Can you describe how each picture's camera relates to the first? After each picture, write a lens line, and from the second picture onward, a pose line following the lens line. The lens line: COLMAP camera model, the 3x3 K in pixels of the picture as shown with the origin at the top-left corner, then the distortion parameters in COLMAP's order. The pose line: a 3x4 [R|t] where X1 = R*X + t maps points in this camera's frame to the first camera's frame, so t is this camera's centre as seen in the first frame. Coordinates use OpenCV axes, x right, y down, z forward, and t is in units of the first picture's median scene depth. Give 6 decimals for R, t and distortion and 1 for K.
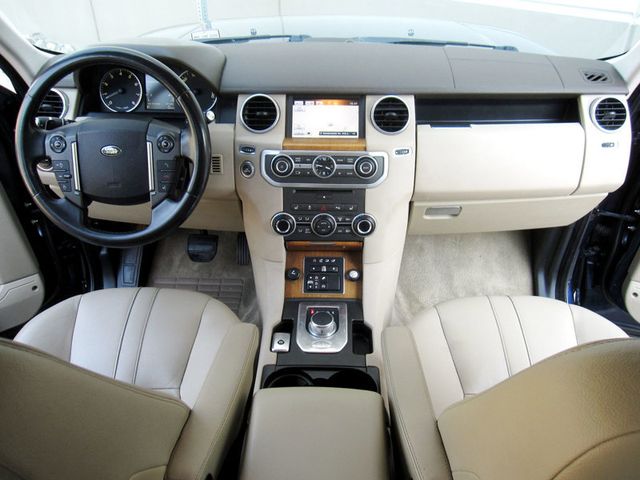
lens RADIAL K [[528.1, 0, 320.1], [0, 528.1, 234.5], [0, 0, 1]] dist [-0.085932, 0.020514]
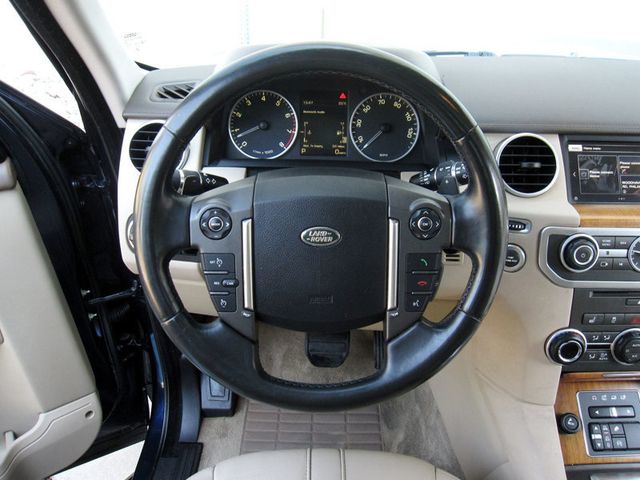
lens RADIAL K [[528.1, 0, 323.4], [0, 528.1, 222.6], [0, 0, 1]] dist [-0.085932, 0.020514]
pose [[0.999492, -0.008248, 0.030780, -0.367416], [0.011018, 0.995796, -0.090935, -0.111206], [-0.029901, 0.091228, 0.995381, 0.412393]]
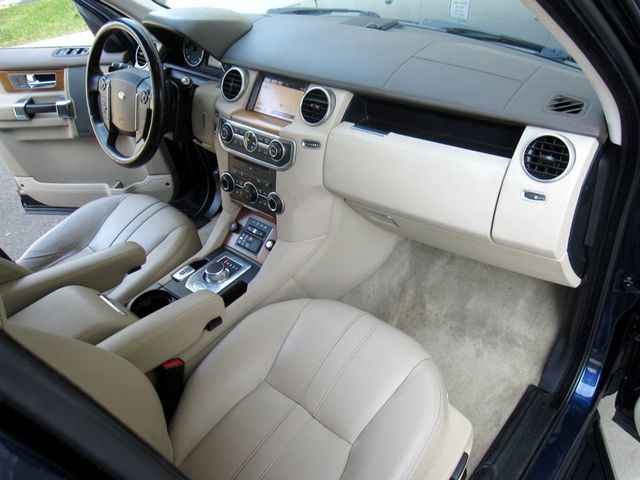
lens RADIAL K [[528.1, 0, 322.5], [0, 528.1, 239.7], [0, 0, 1]] dist [-0.085932, 0.020514]
pose [[0.761223, 0.326043, -0.560567, 0.792196], [-0.260123, 0.945347, 0.196608, -0.185517], [0.594033, -0.003846, 0.804432, 0.186468]]
